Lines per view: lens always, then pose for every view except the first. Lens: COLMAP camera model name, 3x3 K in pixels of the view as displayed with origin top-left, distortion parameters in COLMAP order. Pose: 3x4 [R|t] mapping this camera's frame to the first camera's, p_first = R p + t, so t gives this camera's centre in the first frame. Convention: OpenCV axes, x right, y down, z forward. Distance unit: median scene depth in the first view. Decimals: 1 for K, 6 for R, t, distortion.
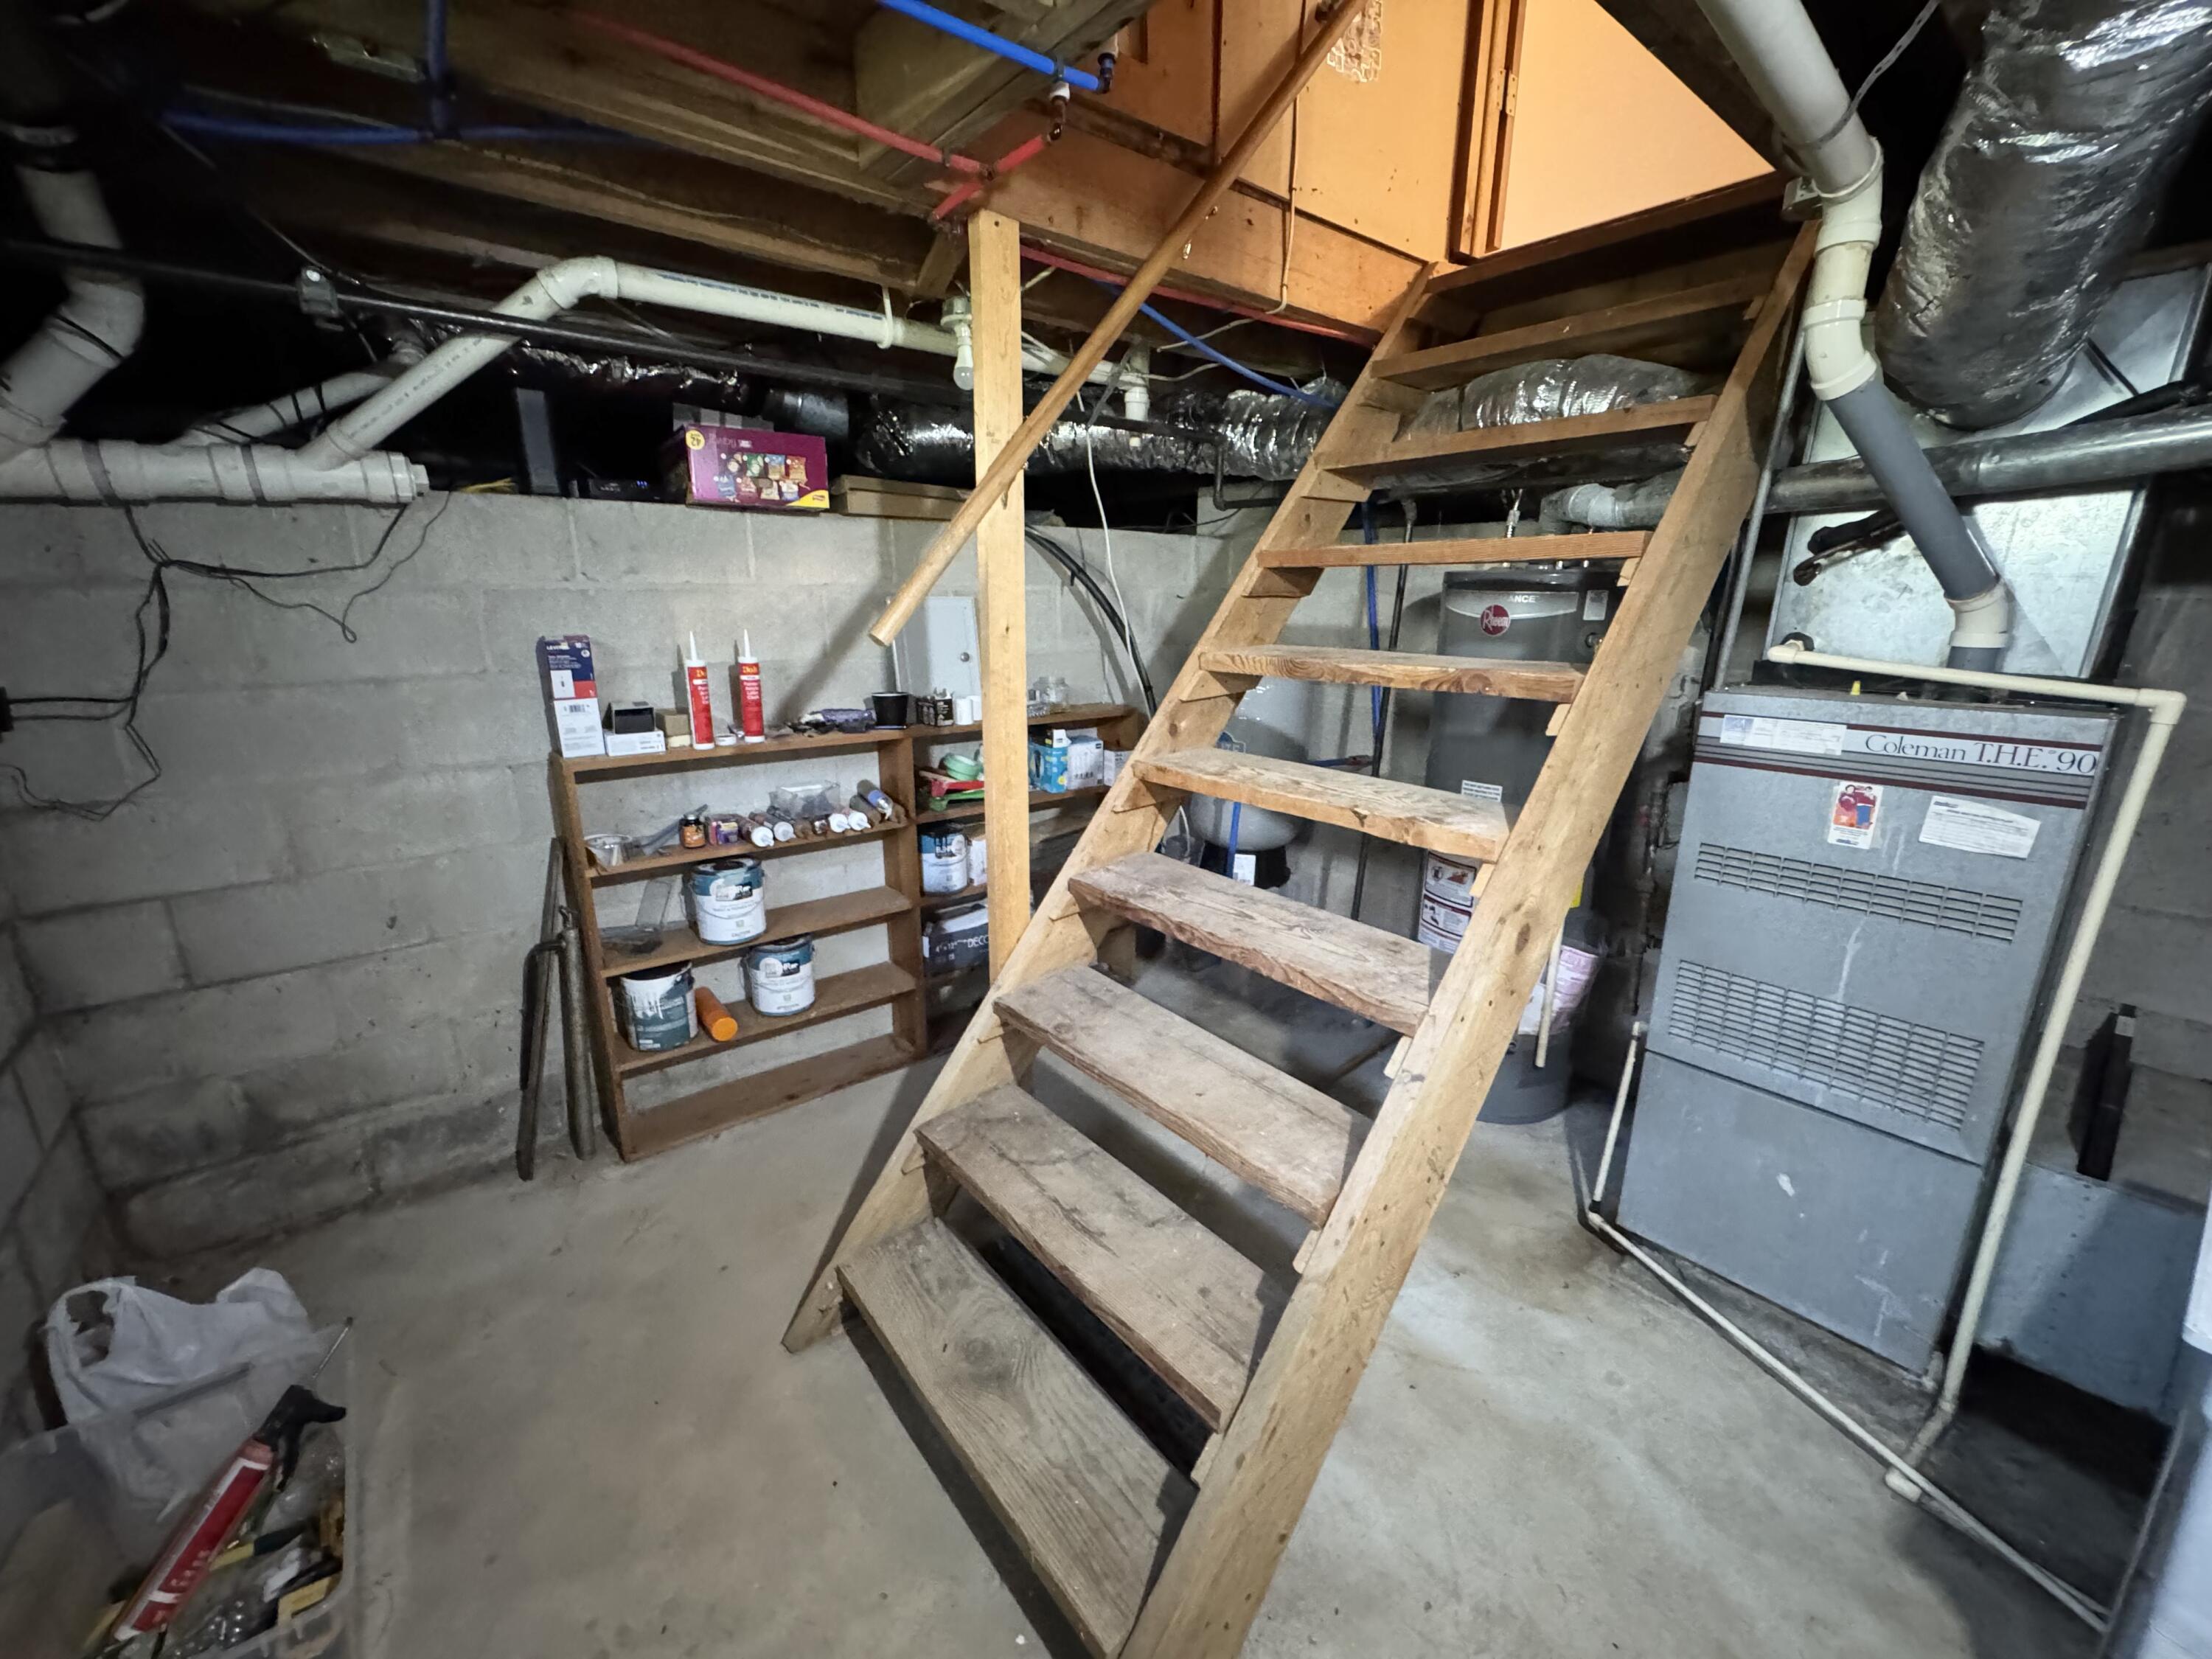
lens RADIAL K [[884.1, 0, 1106.0], [0, 884.1, 829.5], [0, 0, 1]] dist [-0.002824, -0.000136]
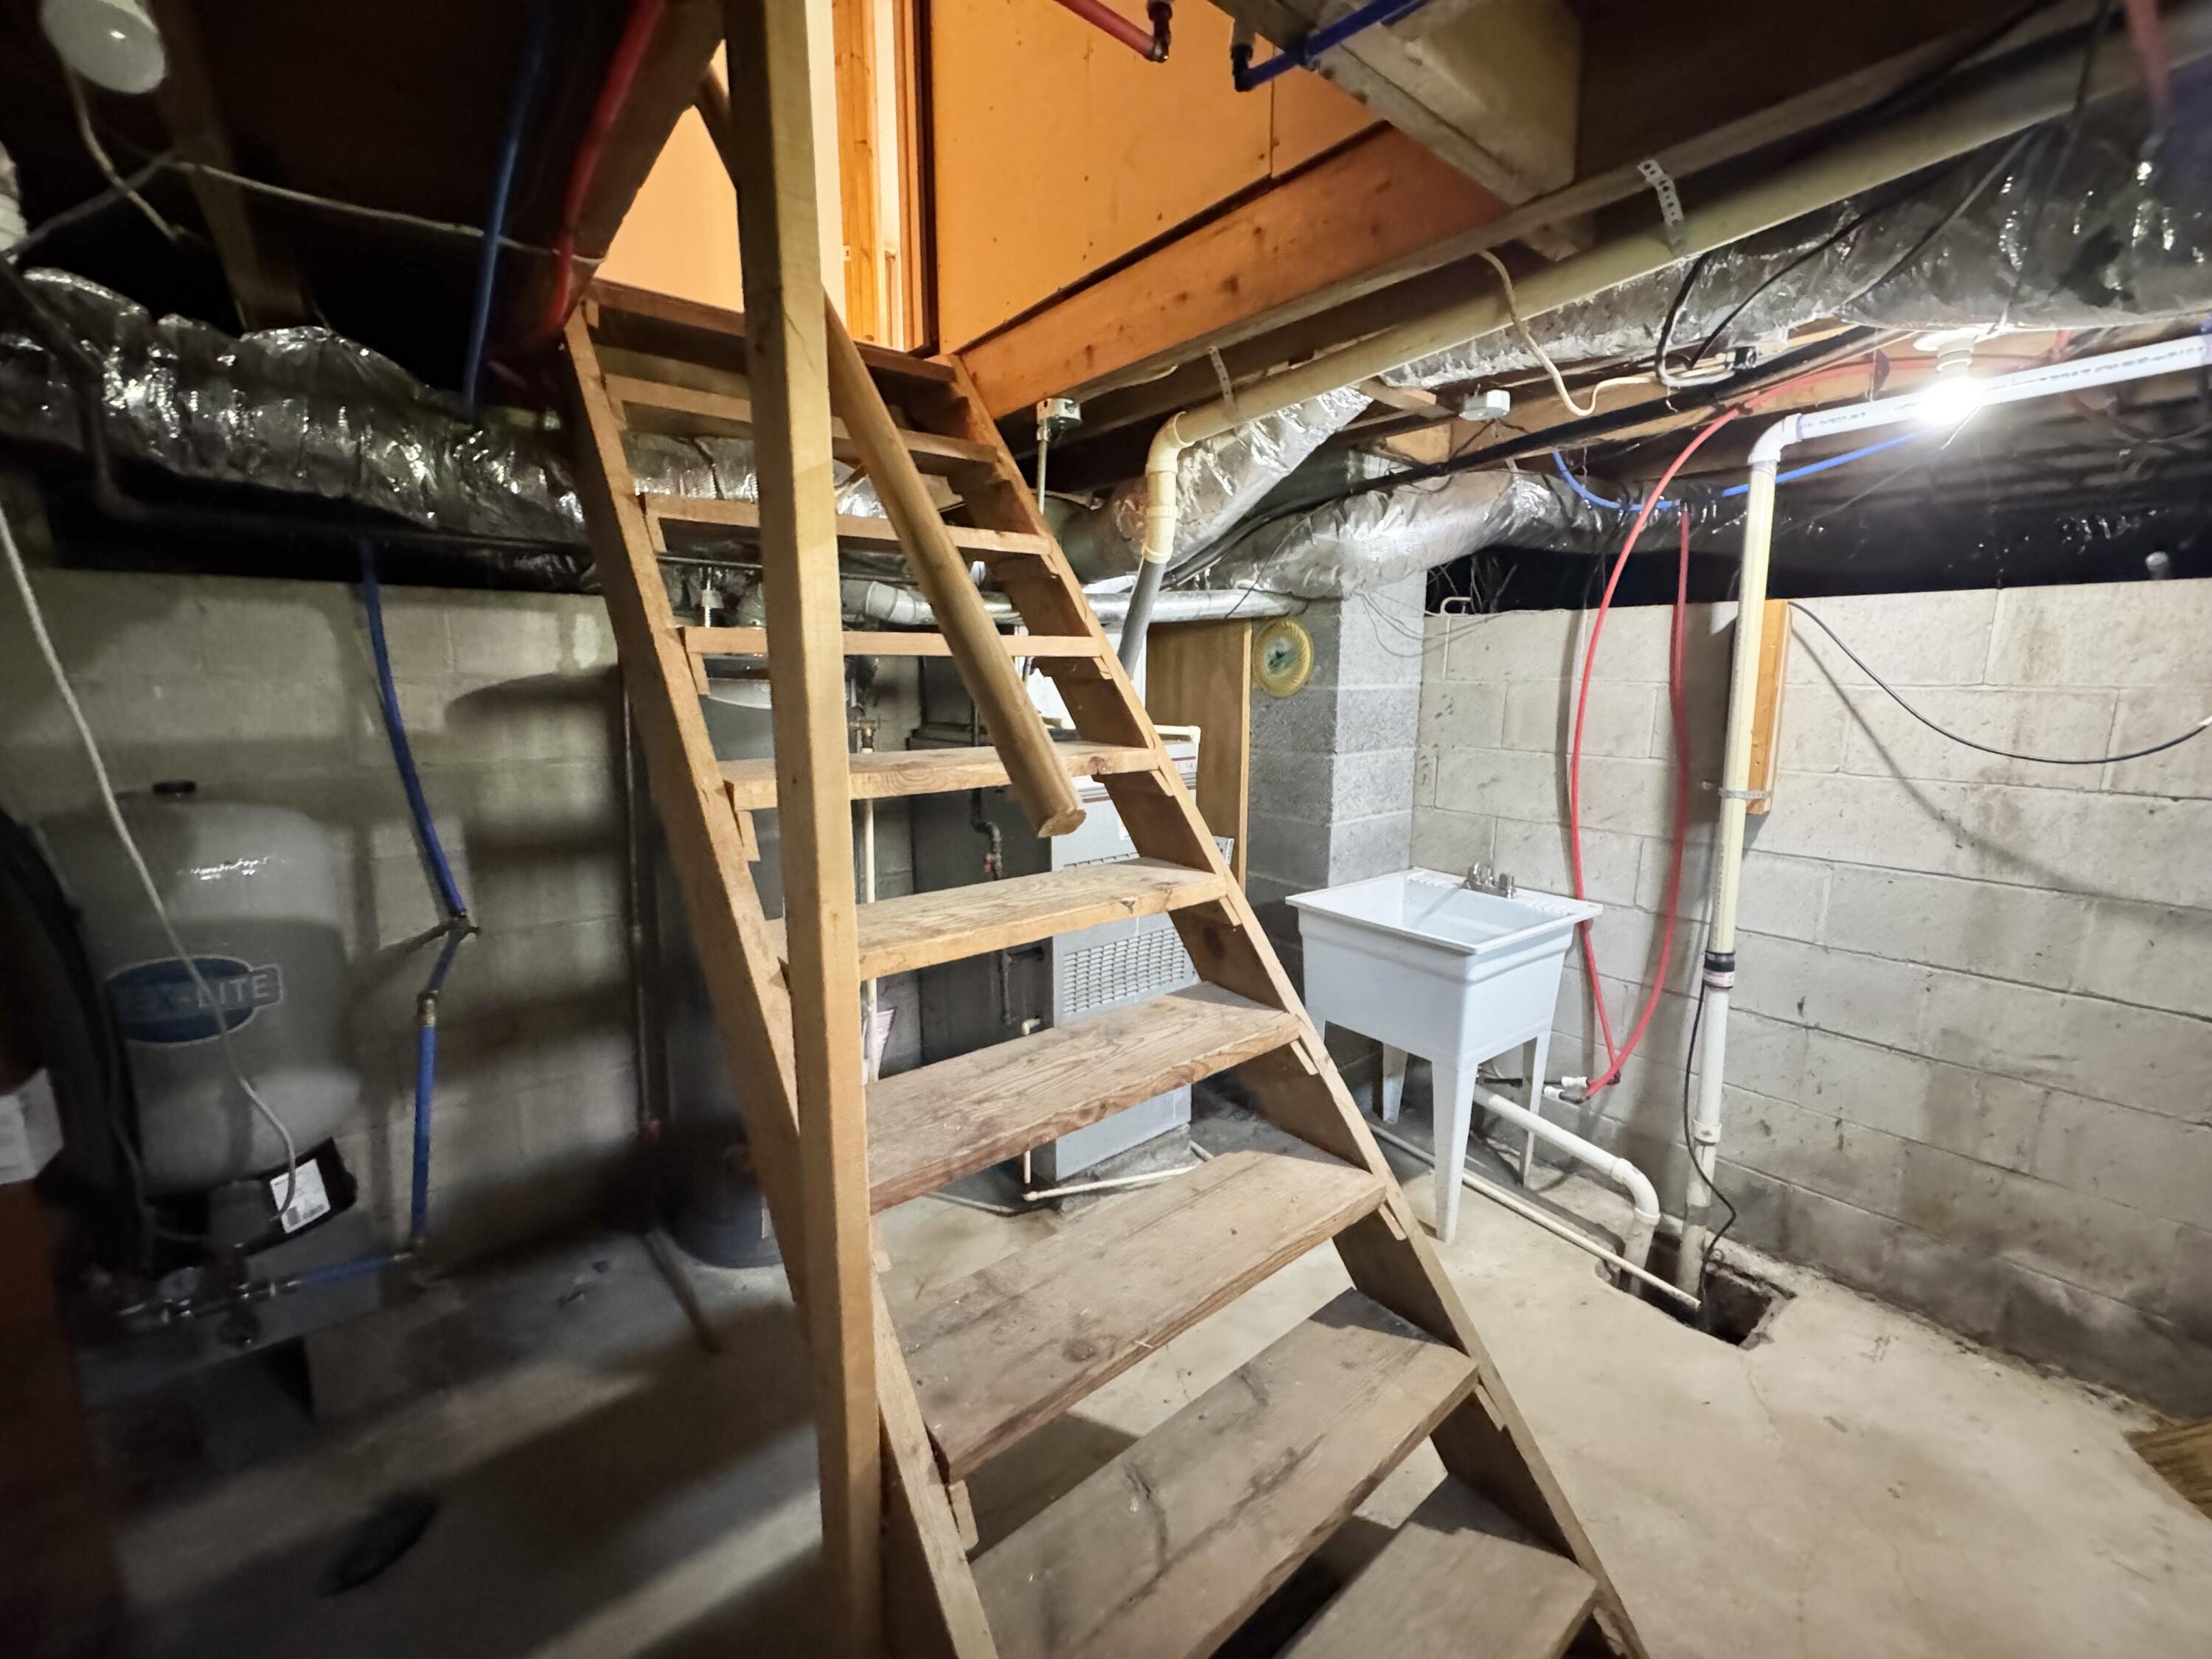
lens RADIAL K [[884.1, 0, 1106.0], [0, 884.1, 829.5], [0, 0, 1]] dist [-0.002824, -0.000136]
pose [[-0.012163, -0.181675, 0.983283, -0.578840], [0.253612, 0.950641, 0.178781, -0.237020], [-0.967229, 0.251547, 0.034512, 0.803558]]
